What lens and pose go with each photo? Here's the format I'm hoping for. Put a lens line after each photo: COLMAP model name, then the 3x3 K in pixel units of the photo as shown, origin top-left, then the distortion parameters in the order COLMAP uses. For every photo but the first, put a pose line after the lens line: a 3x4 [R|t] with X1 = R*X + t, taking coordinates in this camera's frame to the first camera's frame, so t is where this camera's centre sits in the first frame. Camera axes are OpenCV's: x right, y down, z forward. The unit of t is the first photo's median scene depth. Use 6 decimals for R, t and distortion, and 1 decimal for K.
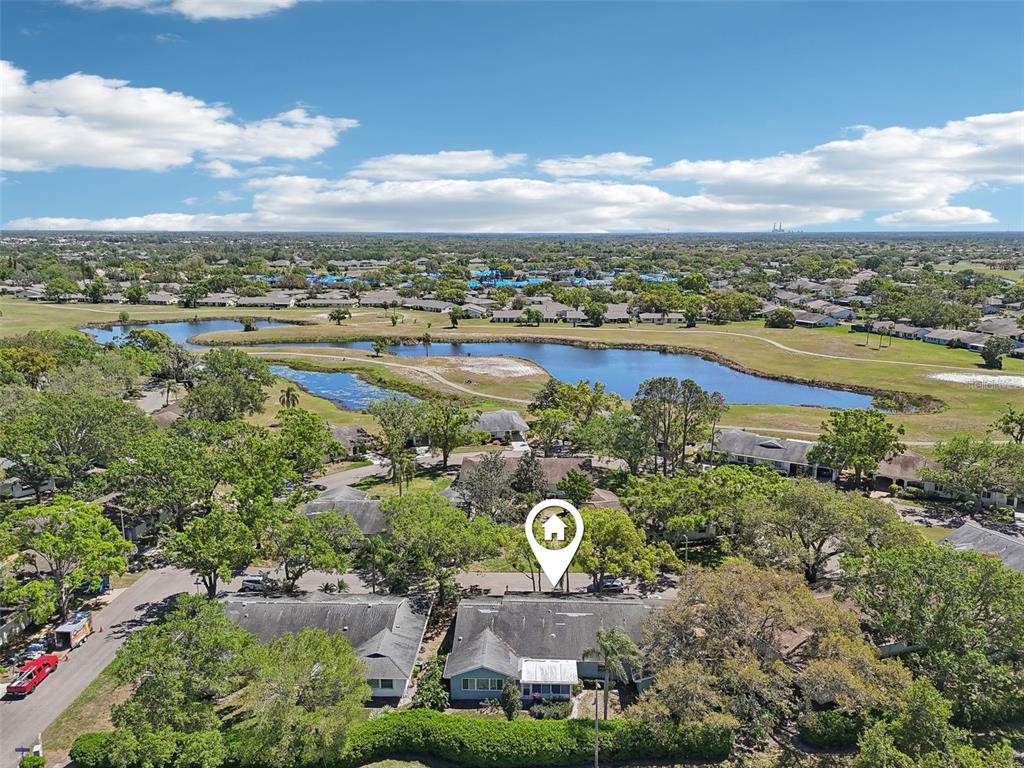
lens RADIAL K [[760.7, 0, 512.0], [0, 760.7, 384.0], [0, 0, 1]] dist [0.069254, -0.061927]
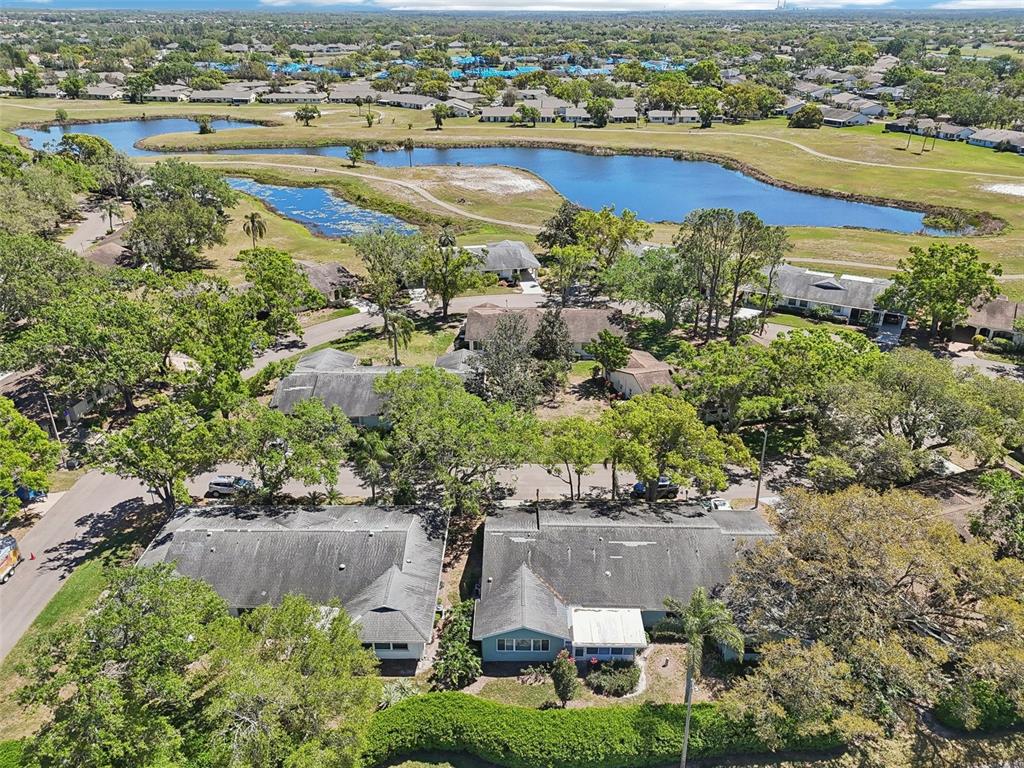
lens RADIAL K [[760.7, 0, 512.0], [0, 760.7, 384.0], [0, 0, 1]] dist [0.069254, -0.061927]
pose [[0.999730, -0.010344, 0.020829, -0.022703], [0.004740, 0.967464, 0.252965, -0.022623], [-0.022768, -0.252797, 0.967251, 0.112839]]
